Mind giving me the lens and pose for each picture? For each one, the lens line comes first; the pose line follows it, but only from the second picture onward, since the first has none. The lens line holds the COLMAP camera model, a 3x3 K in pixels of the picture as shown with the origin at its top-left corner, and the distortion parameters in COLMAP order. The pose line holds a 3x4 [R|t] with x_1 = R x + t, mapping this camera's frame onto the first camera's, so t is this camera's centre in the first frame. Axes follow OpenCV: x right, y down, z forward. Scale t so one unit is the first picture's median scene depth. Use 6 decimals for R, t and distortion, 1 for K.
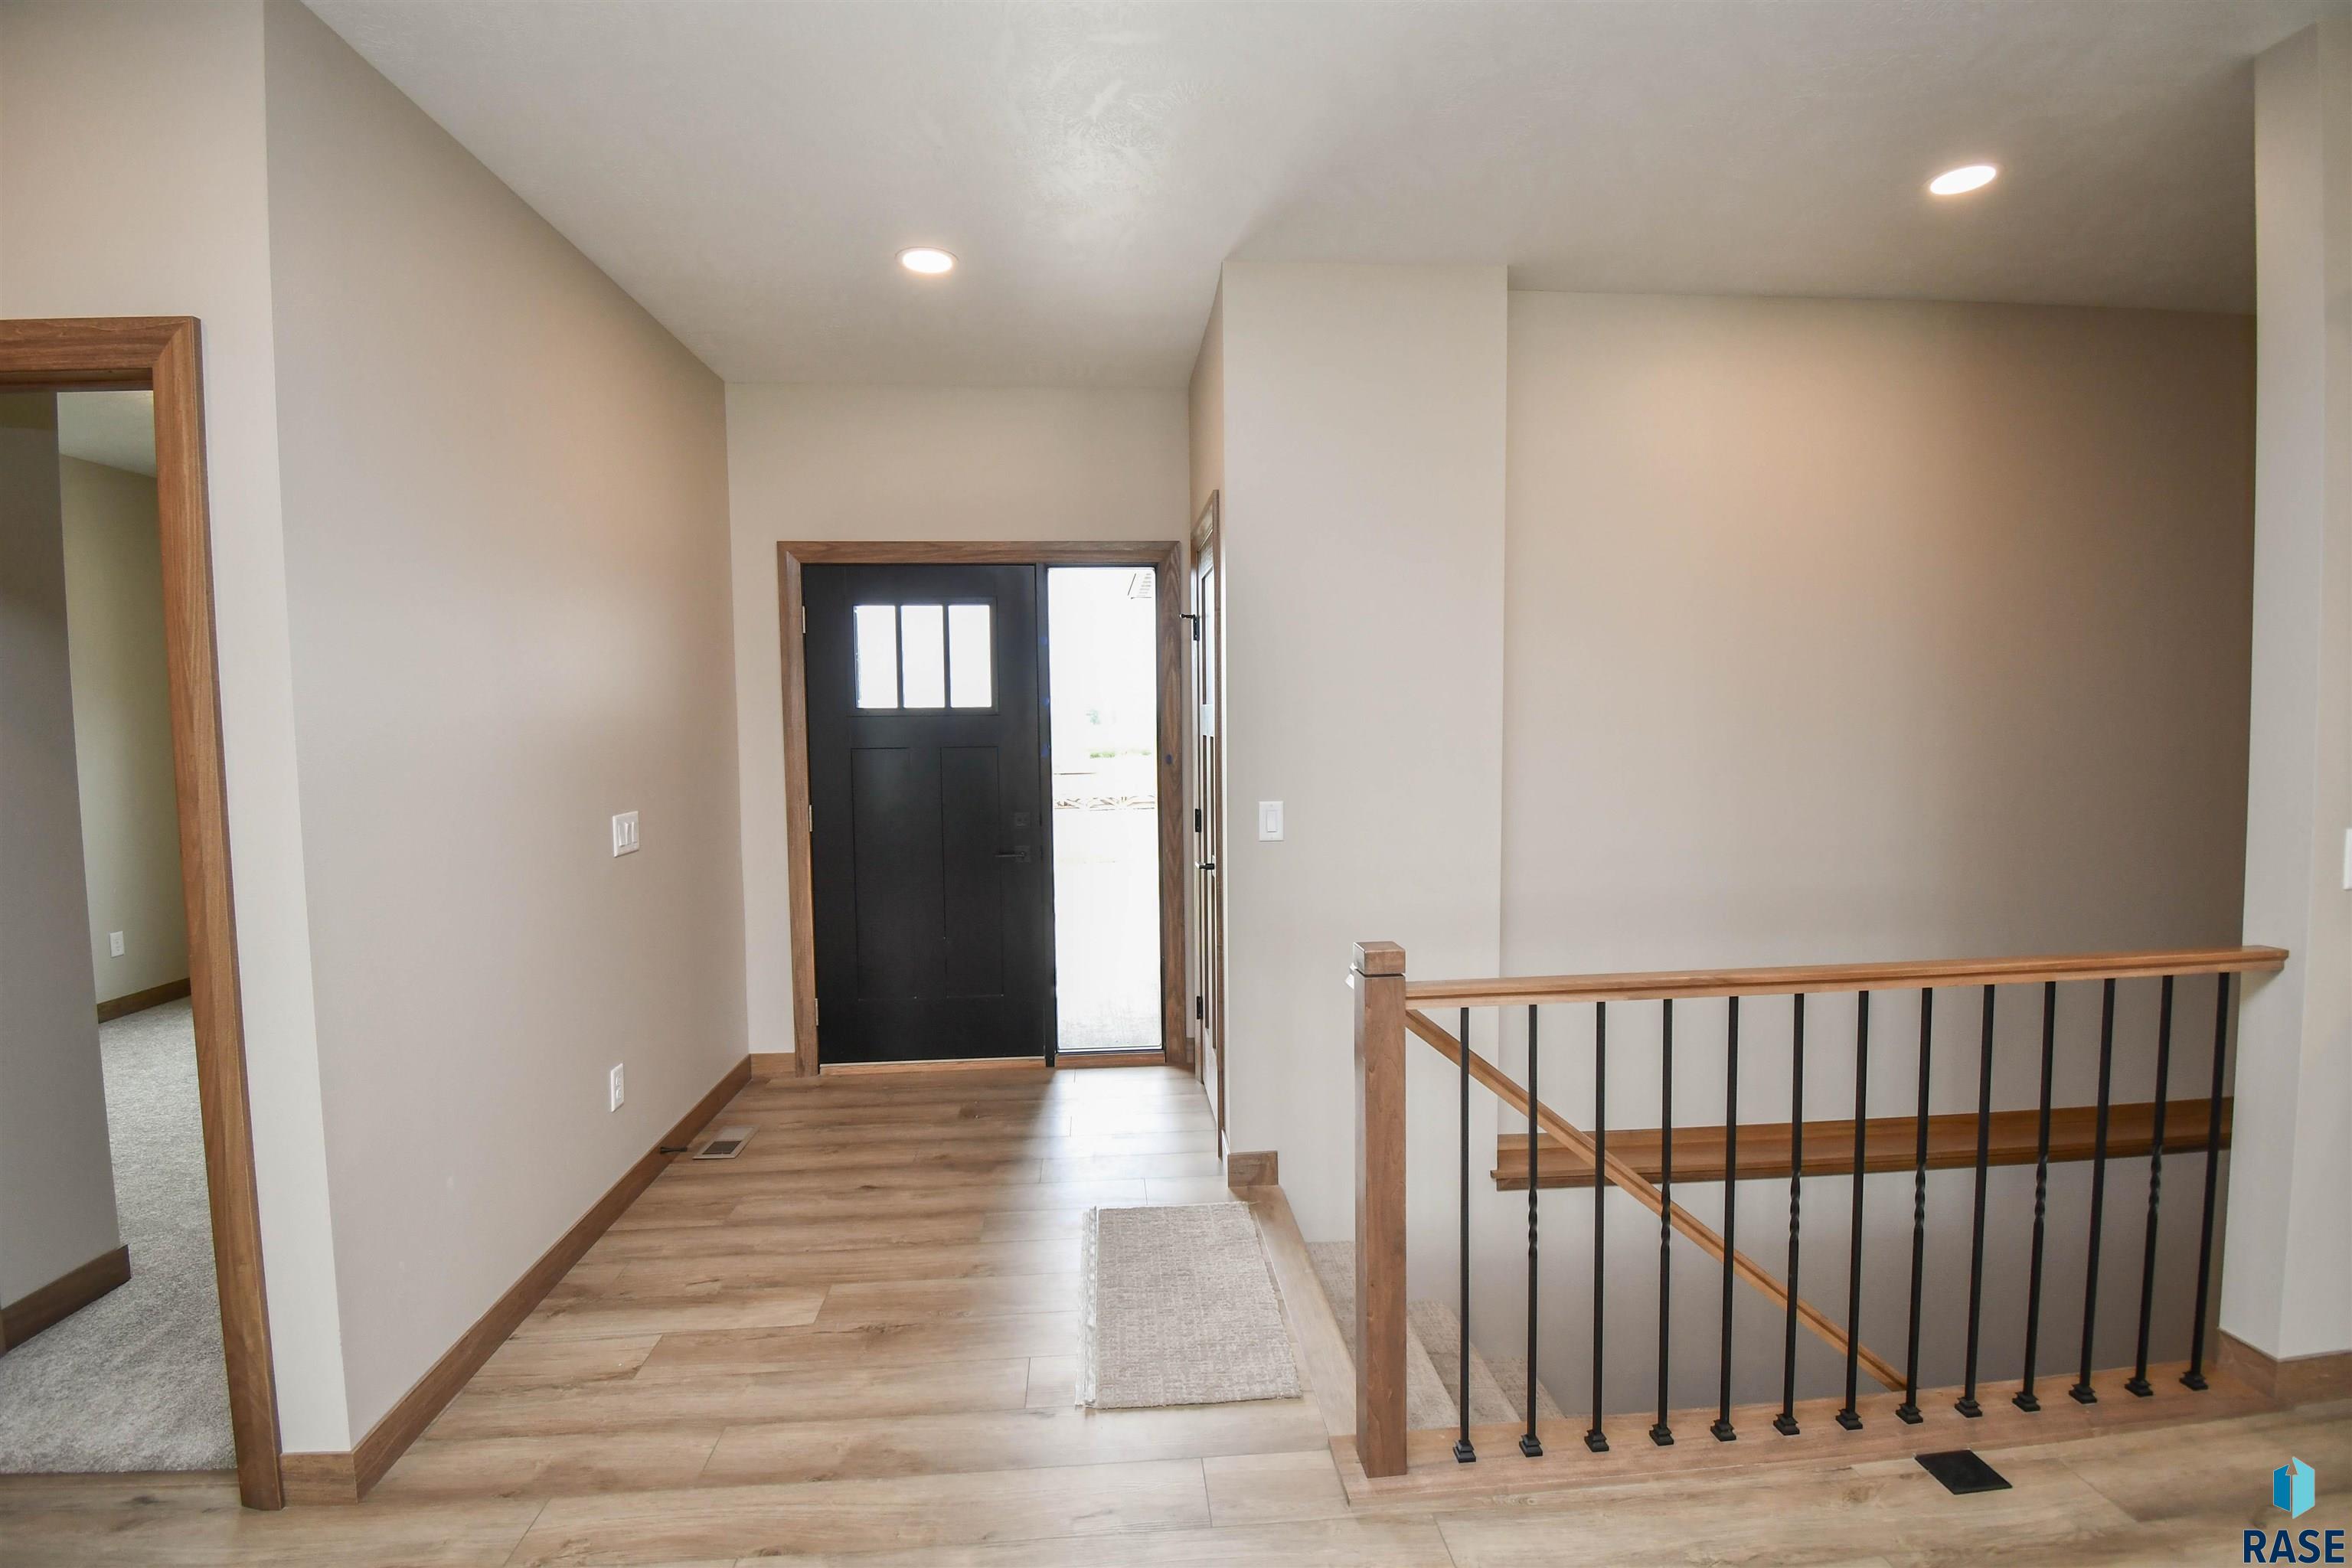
lens RADIAL K [[1055.5, 0, 1174.4], [0, 1055.5, 779.1], [0, 0, 1]] dist [0.016020, -0.027146]
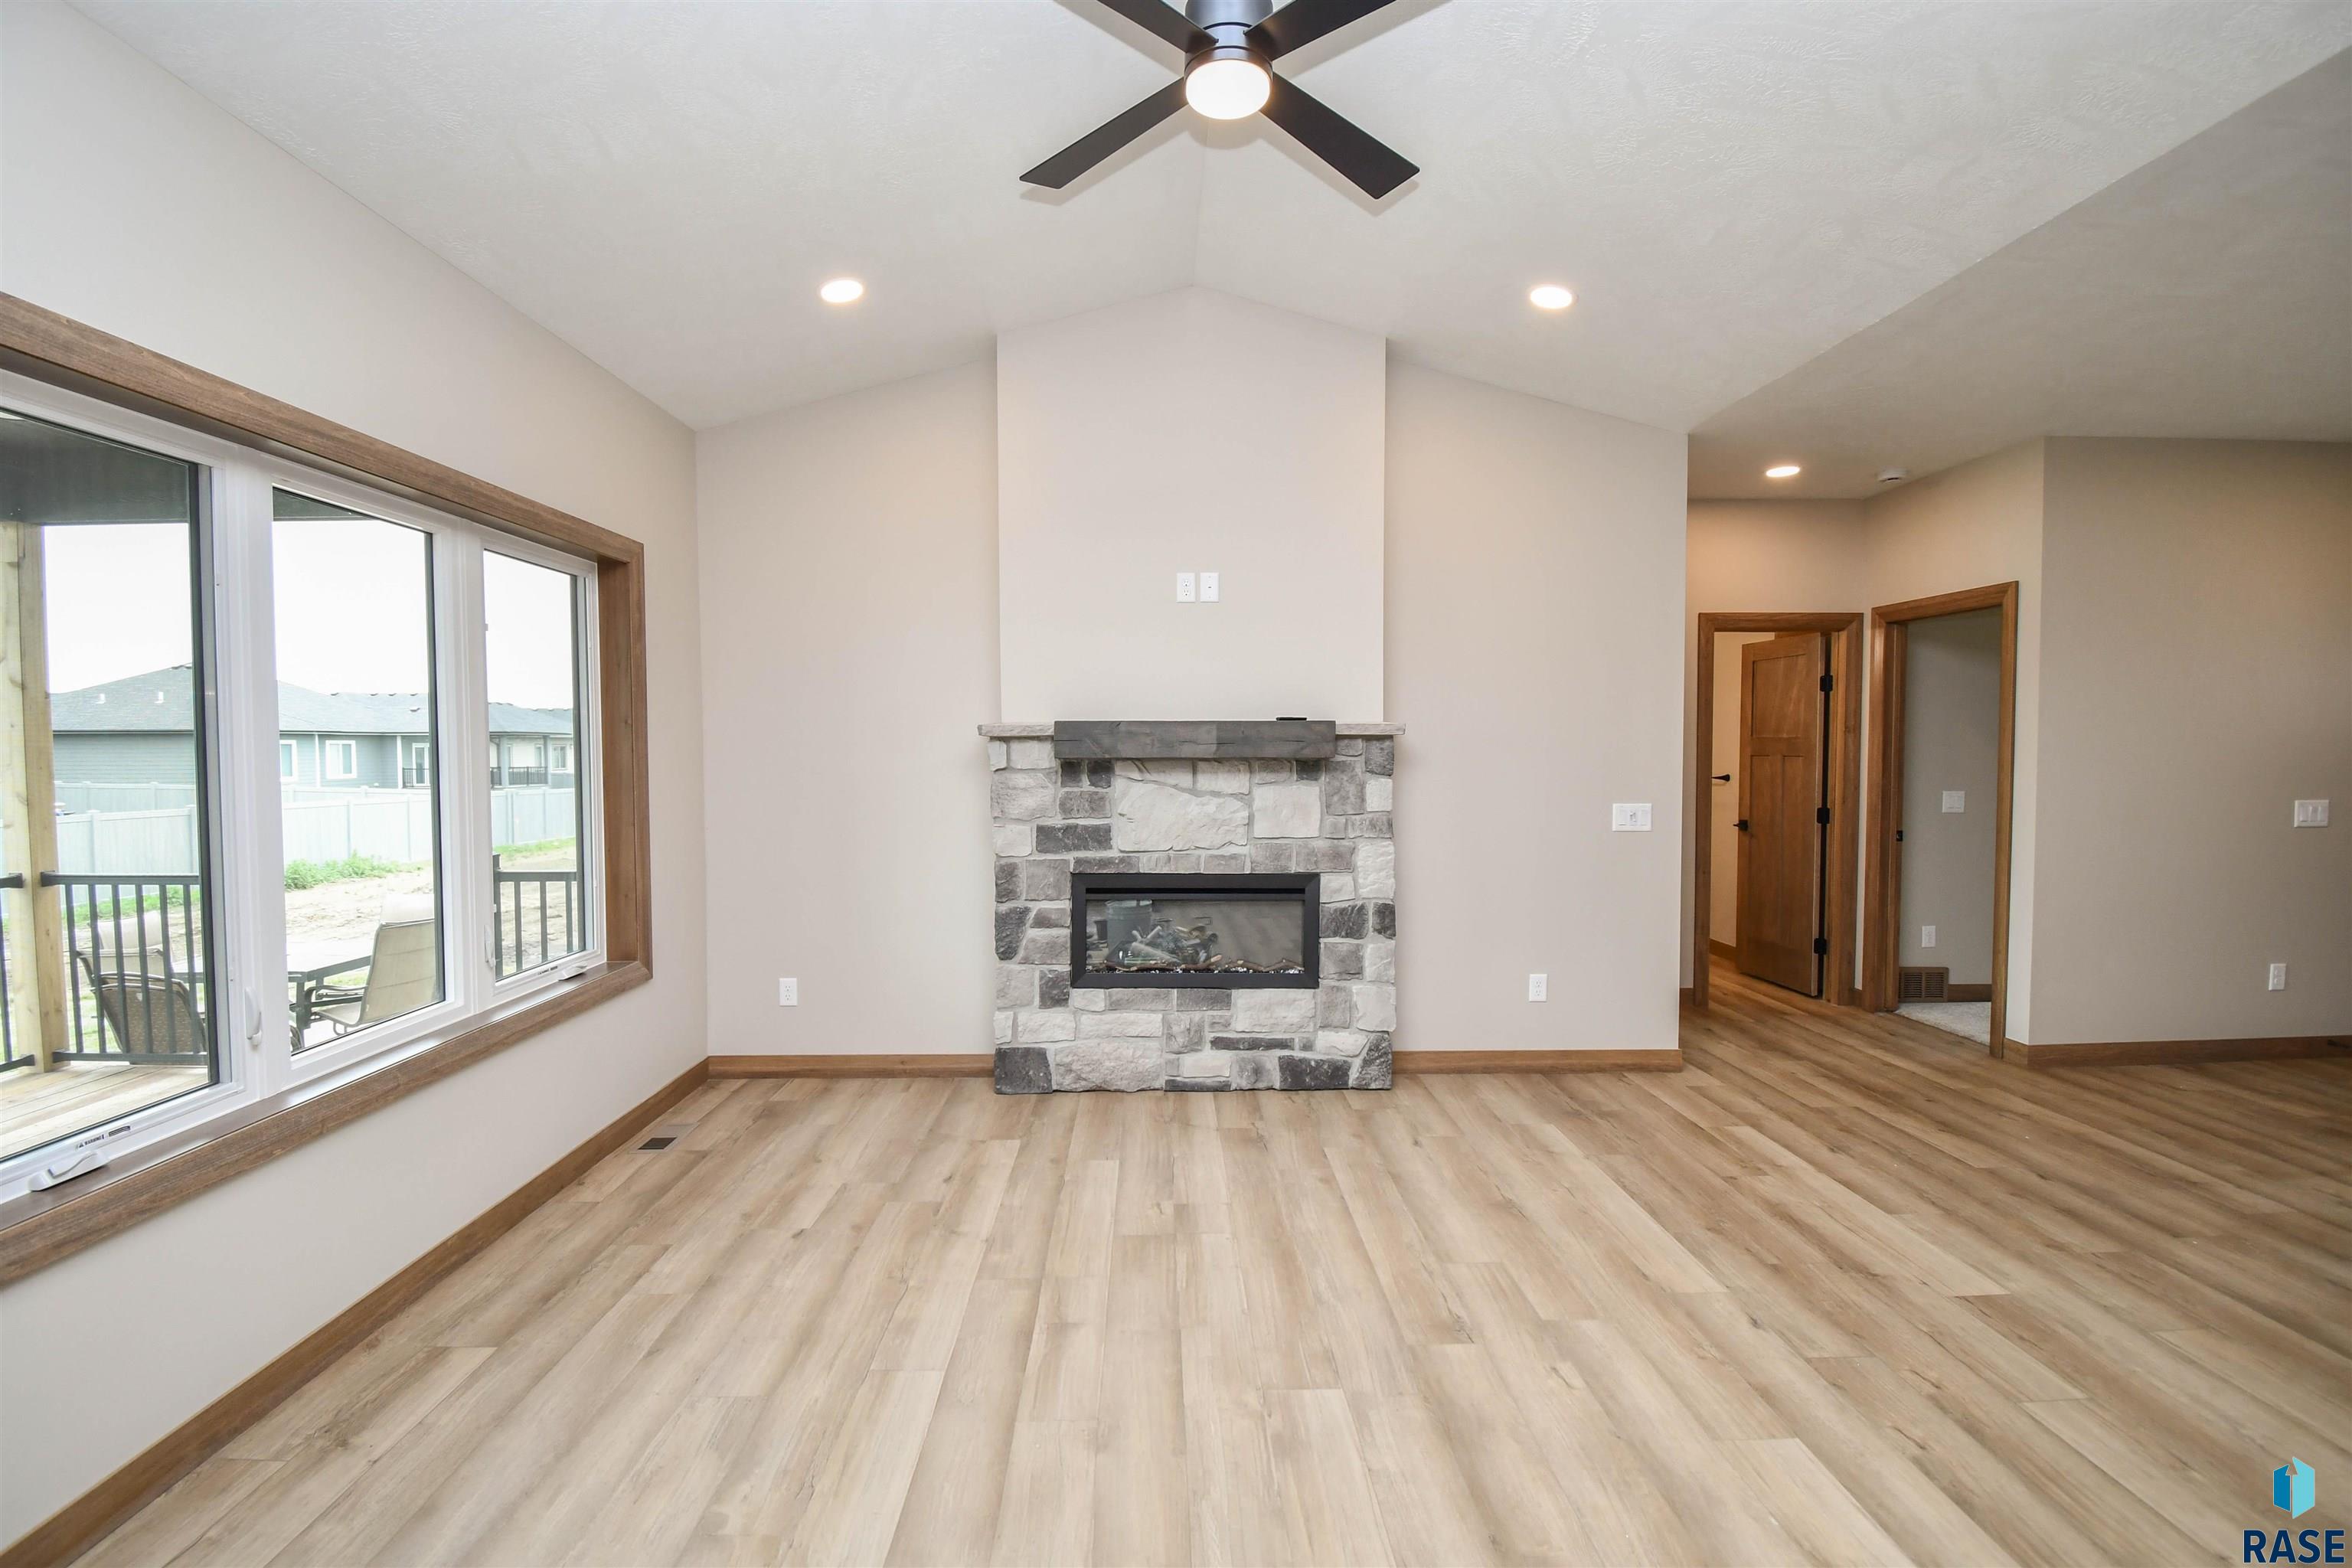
lens RADIAL K [[1038.0, 0, 1165.4], [0, 1038.0, 788.7], [0, 0, 1]] dist [0.017140, -0.025072]
pose [[-0.069685, 0.050874, -0.996271, 0.769826], [-0.052979, 0.997101, 0.054622, 0.016521], [0.996161, 0.056588, -0.066788, -0.385356]]
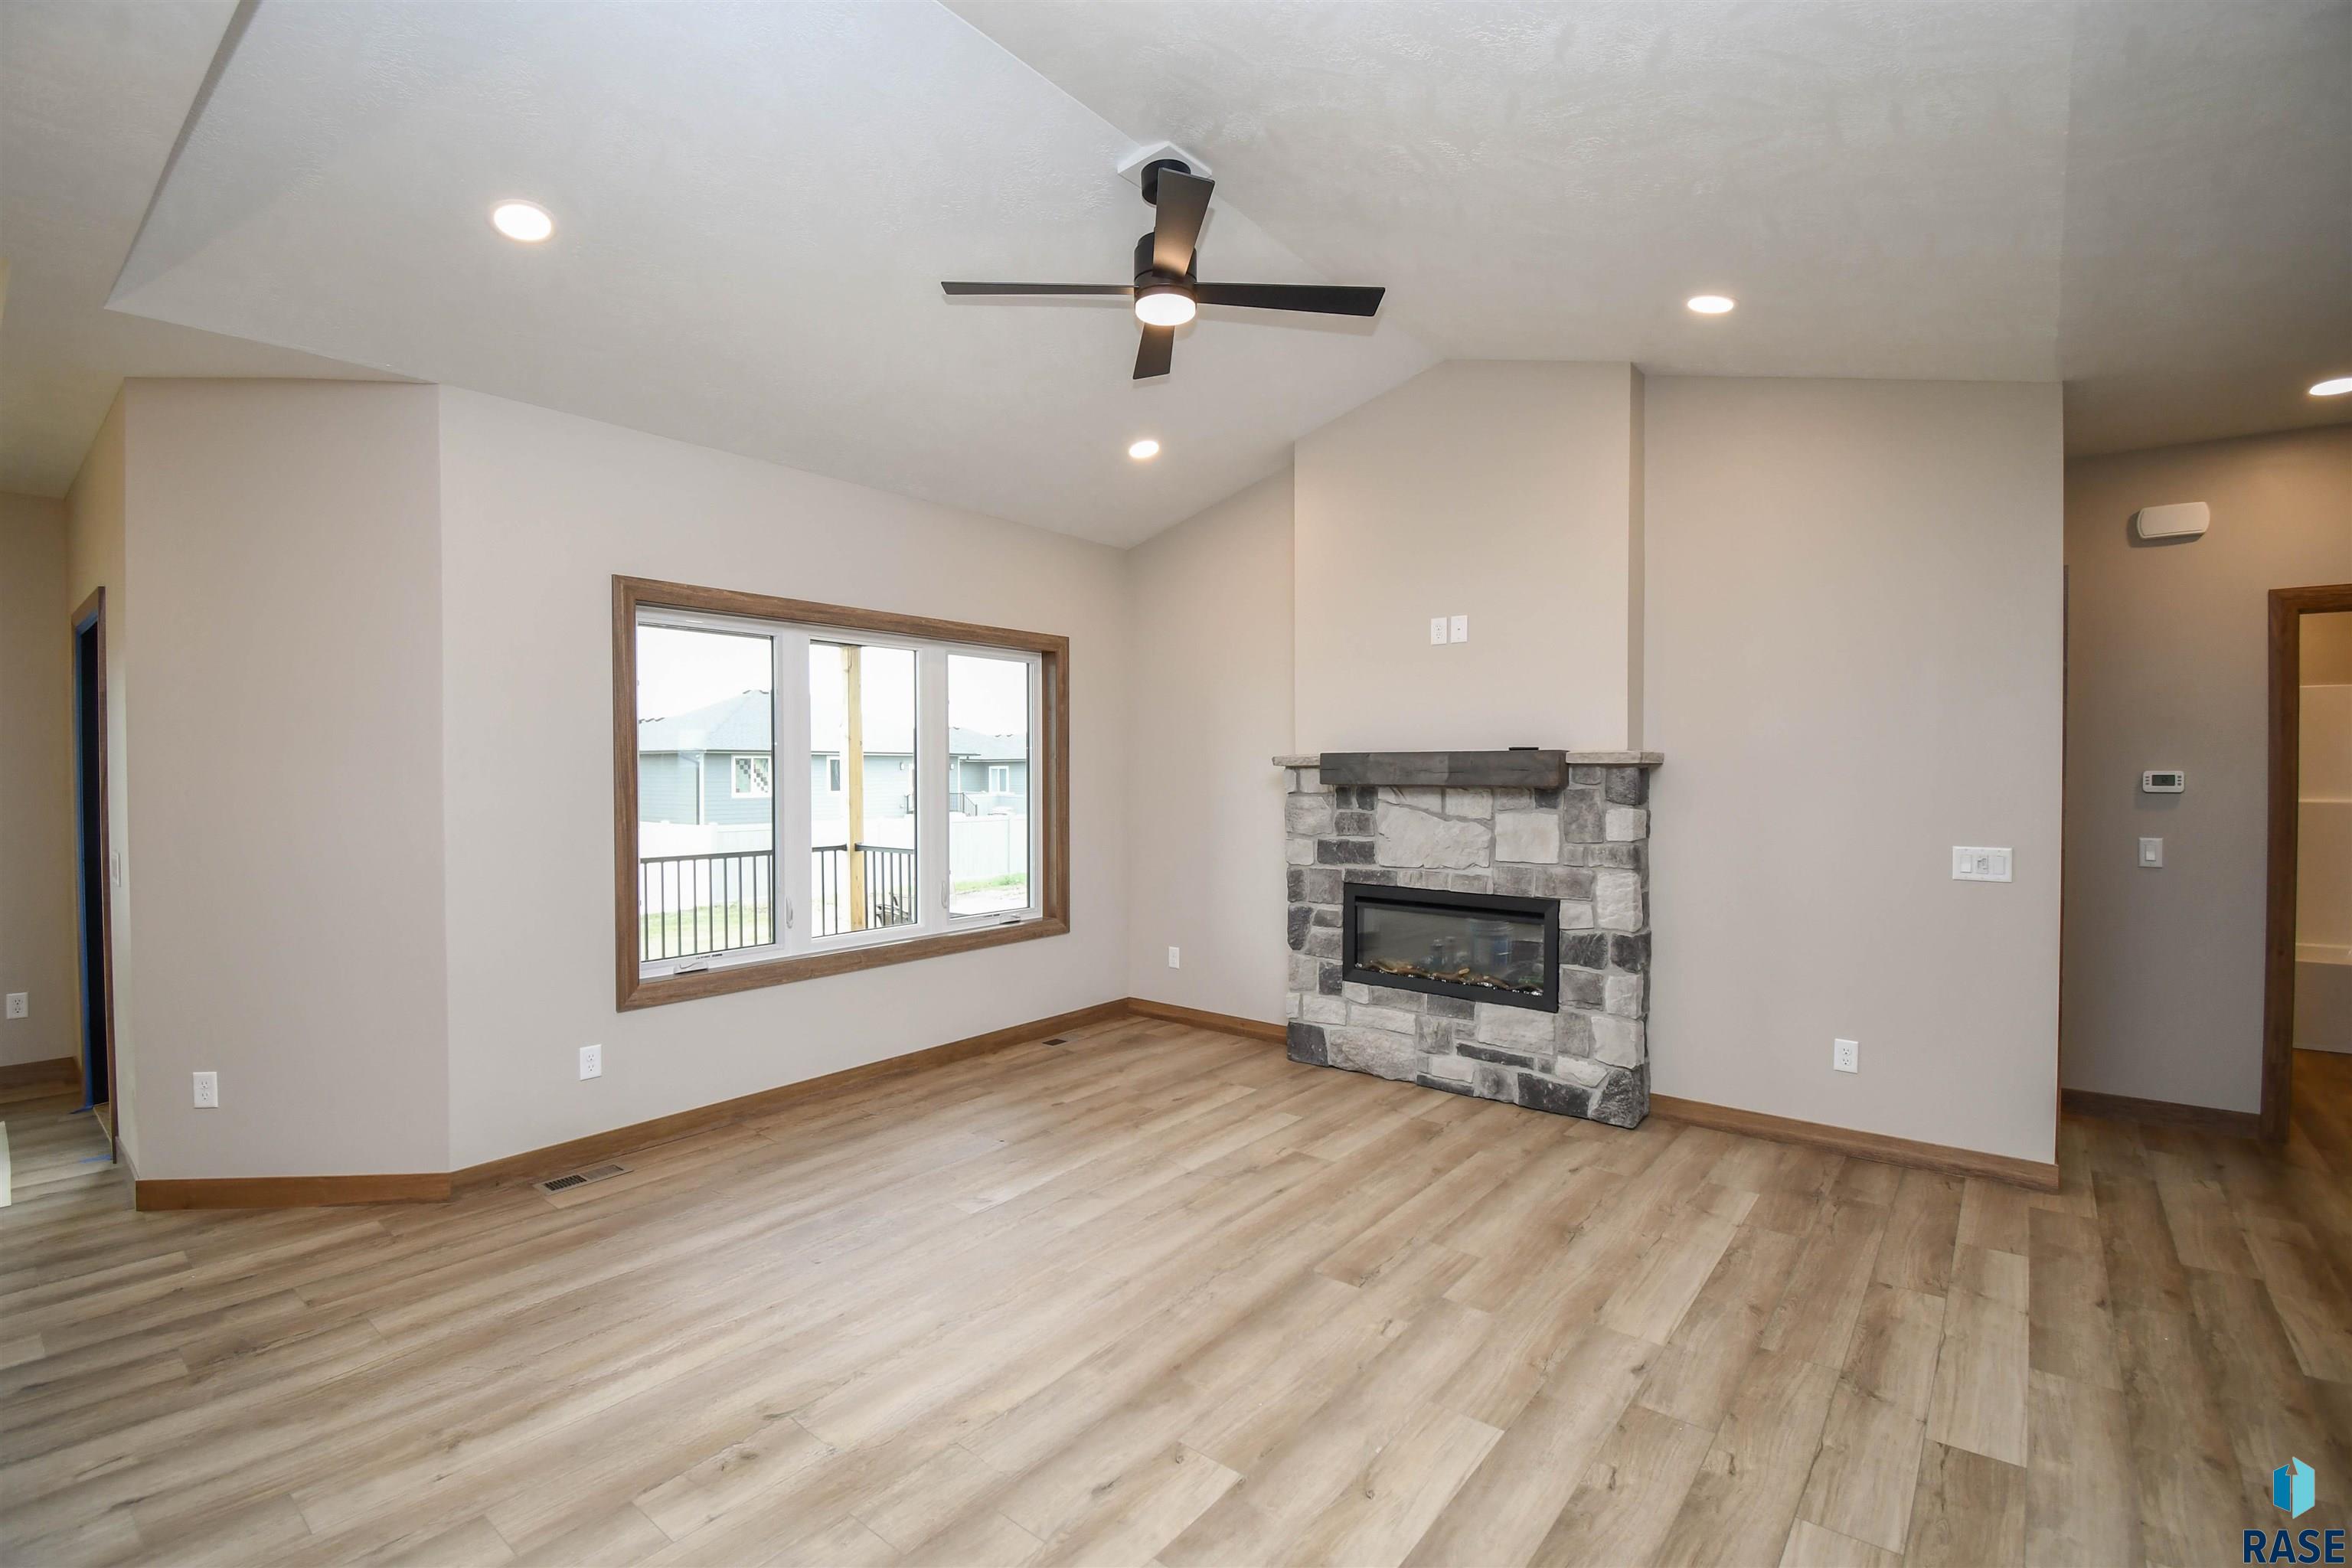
lens RADIAL K [[1038.0, 0, 1165.4], [0, 1038.0, 788.7], [0, 0, 1]] dist [0.017140, -0.025072]
pose [[-0.696856, 0.024317, -0.716798, 0.763404], [-0.031425, 0.997430, 0.064388, -0.018011], [0.716522, 0.067394, -0.694301, 0.134132]]
